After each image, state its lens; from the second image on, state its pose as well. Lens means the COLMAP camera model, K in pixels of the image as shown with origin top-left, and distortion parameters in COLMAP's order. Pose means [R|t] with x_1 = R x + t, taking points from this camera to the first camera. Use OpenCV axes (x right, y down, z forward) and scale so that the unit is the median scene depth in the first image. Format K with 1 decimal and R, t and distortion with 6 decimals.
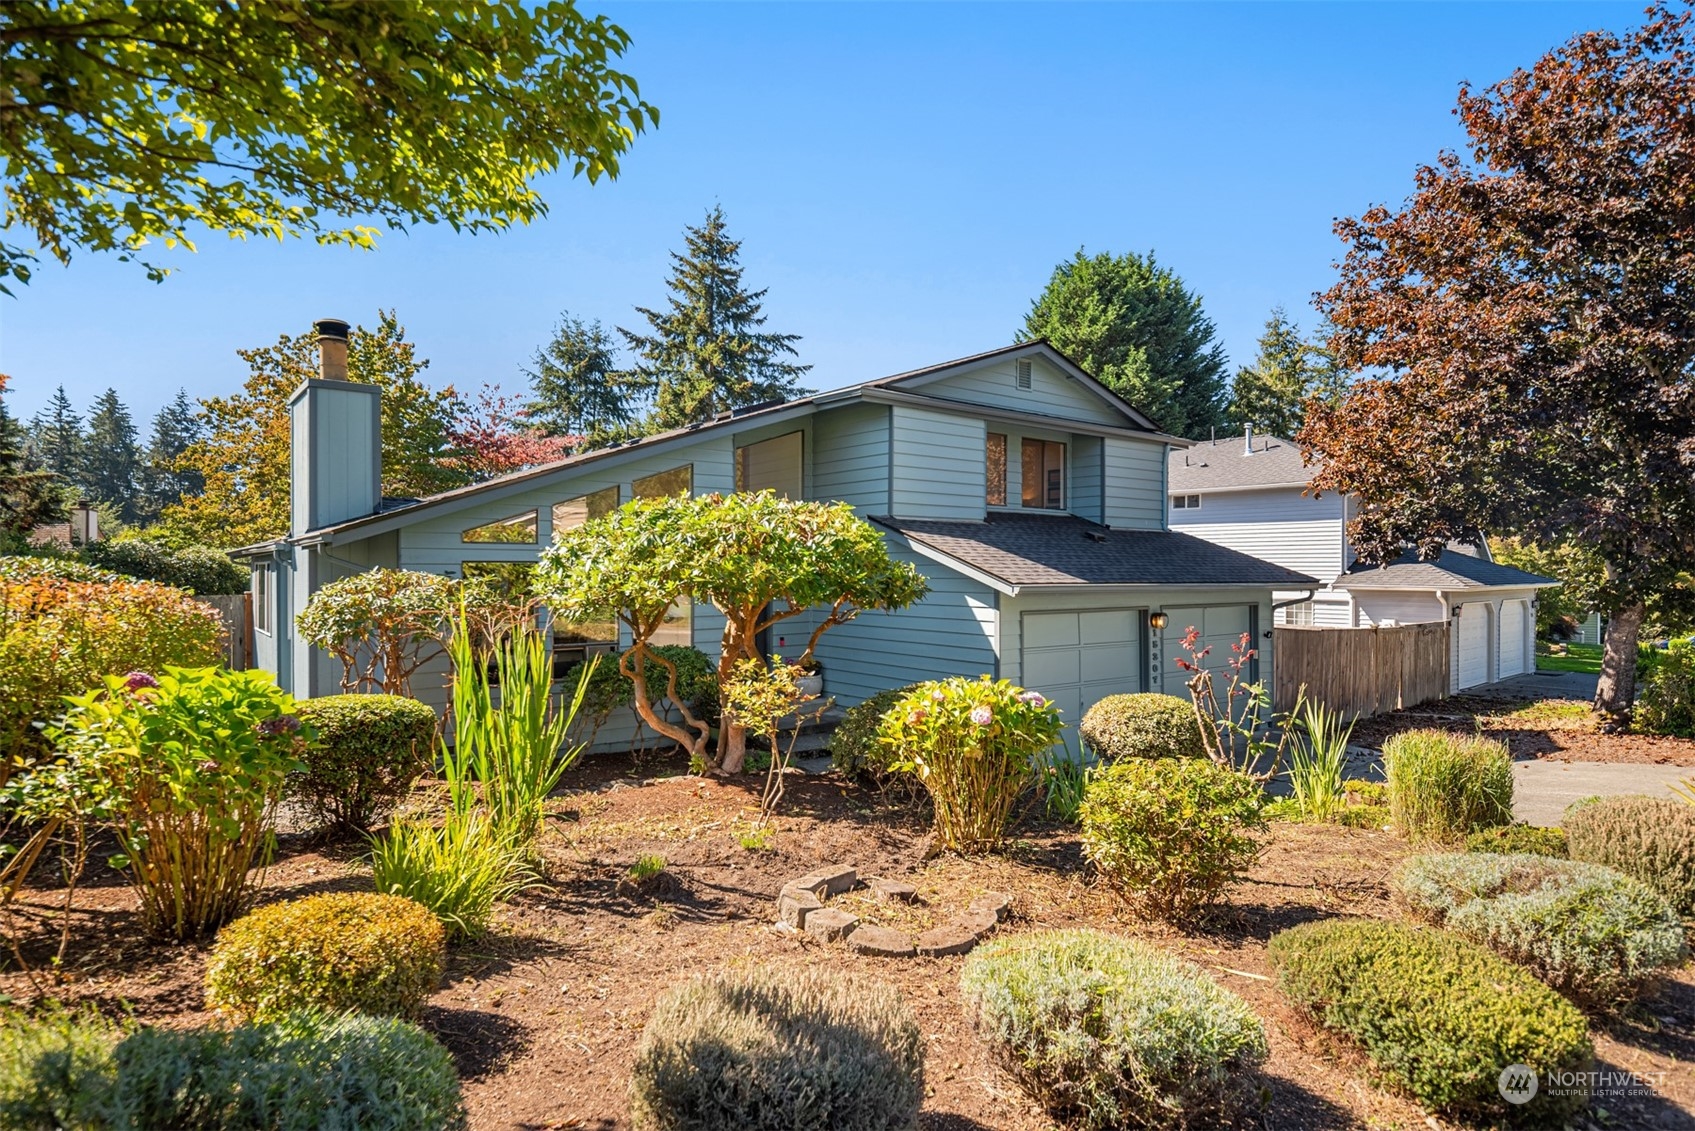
lens RADIAL K [[900.6, 0, 824.2], [0, 900.6, 563.8], [0, 0, 1]] dist [-0.000711, -0.000827]
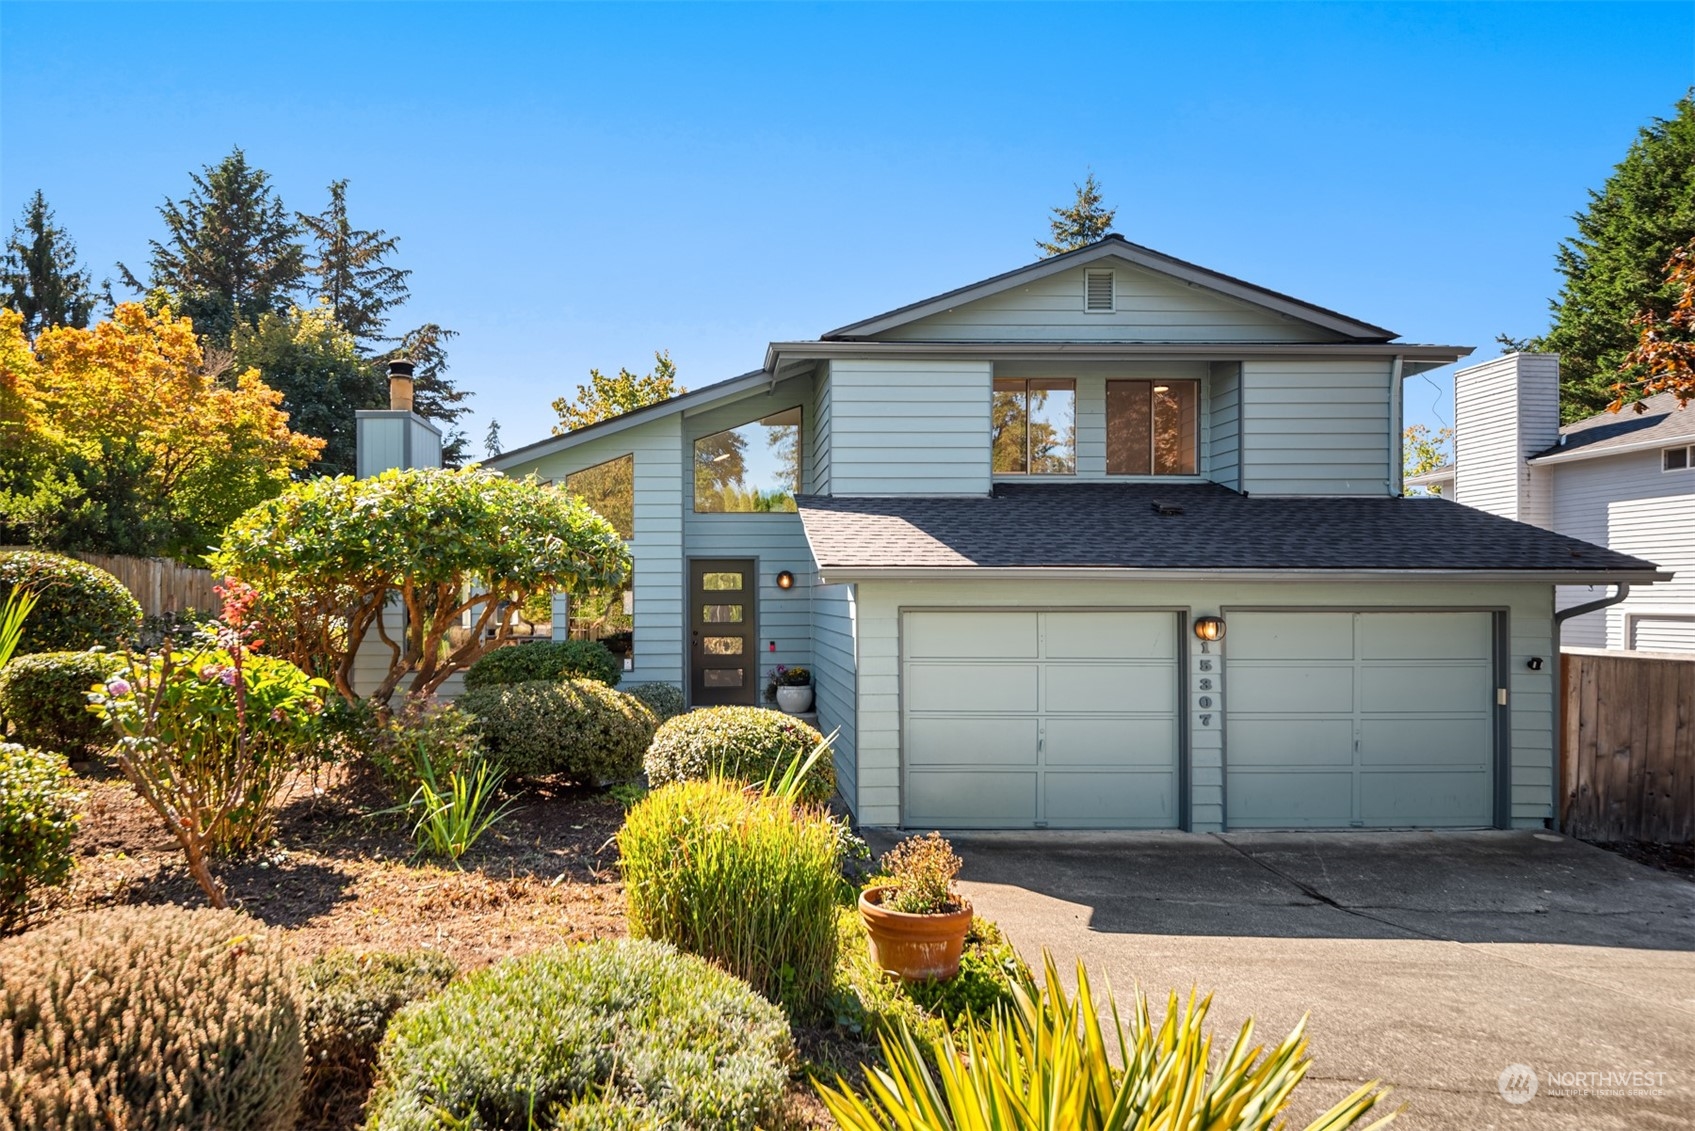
lens RADIAL K [[928.4, 0, 847.1], [0, 928.4, 599.4], [0, 0, 1]] dist [-0.005039, -0.003212]
pose [[0.803961, -0.005126, -0.594661, 0.484420], [0.004317, 0.999987, -0.002783, 0.037172], [0.594667, -0.000329, 0.803972, 0.271076]]
